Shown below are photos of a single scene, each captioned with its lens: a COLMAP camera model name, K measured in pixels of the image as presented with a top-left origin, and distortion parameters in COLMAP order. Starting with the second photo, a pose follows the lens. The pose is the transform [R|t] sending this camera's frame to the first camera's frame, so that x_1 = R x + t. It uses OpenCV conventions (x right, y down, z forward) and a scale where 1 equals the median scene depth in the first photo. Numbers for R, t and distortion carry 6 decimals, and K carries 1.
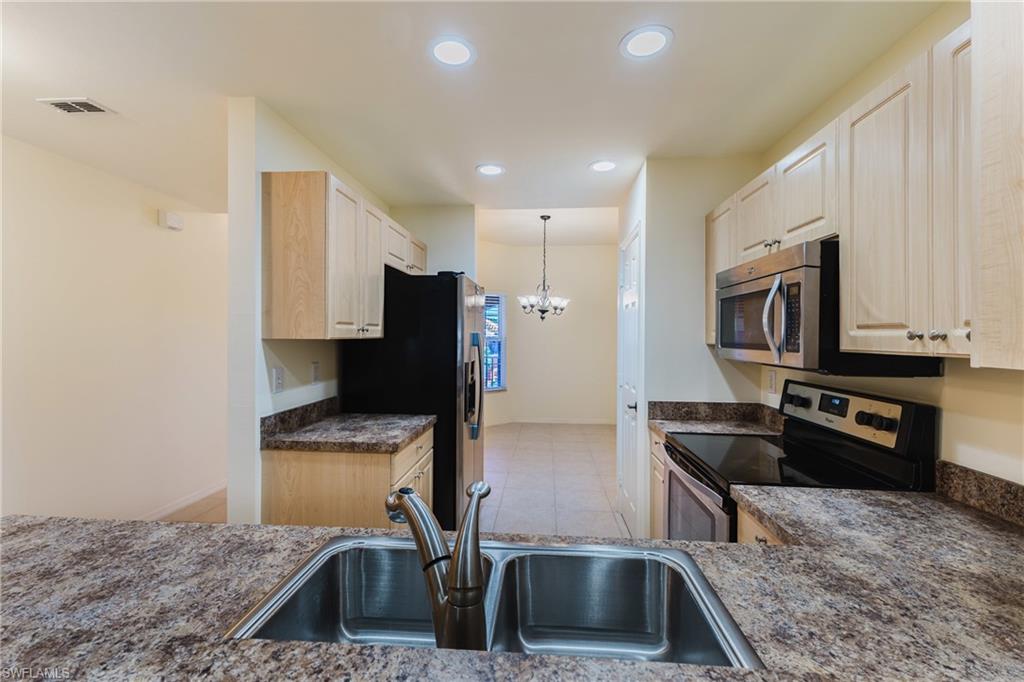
lens RADIAL K [[438.8, 0, 511.1], [0, 438.8, 336.8], [0, 0, 1]] dist [0.009012, -0.000882]
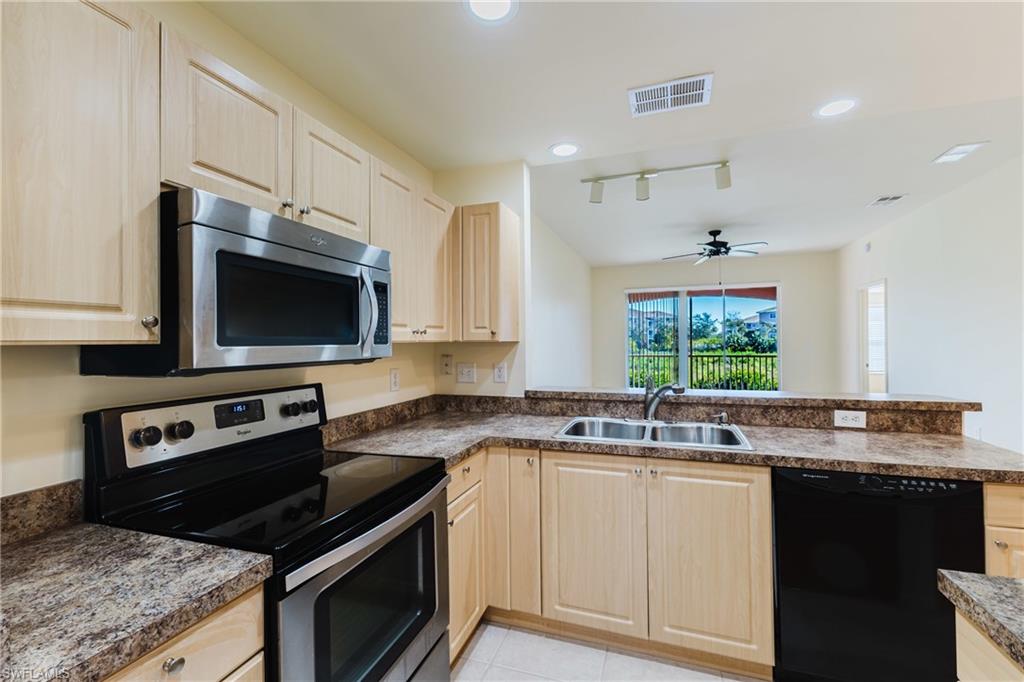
lens RADIAL K [[438.8, 0, 512.0], [0, 438.8, 339.4], [0, 0, 1]] dist [0.009012, -0.000882]
pose [[-0.970996, 0.009442, 0.238909, 0.042414], [0.008539, 0.999952, -0.004815, 0.024128], [-0.238943, -0.002635, -0.971030, 1.509456]]
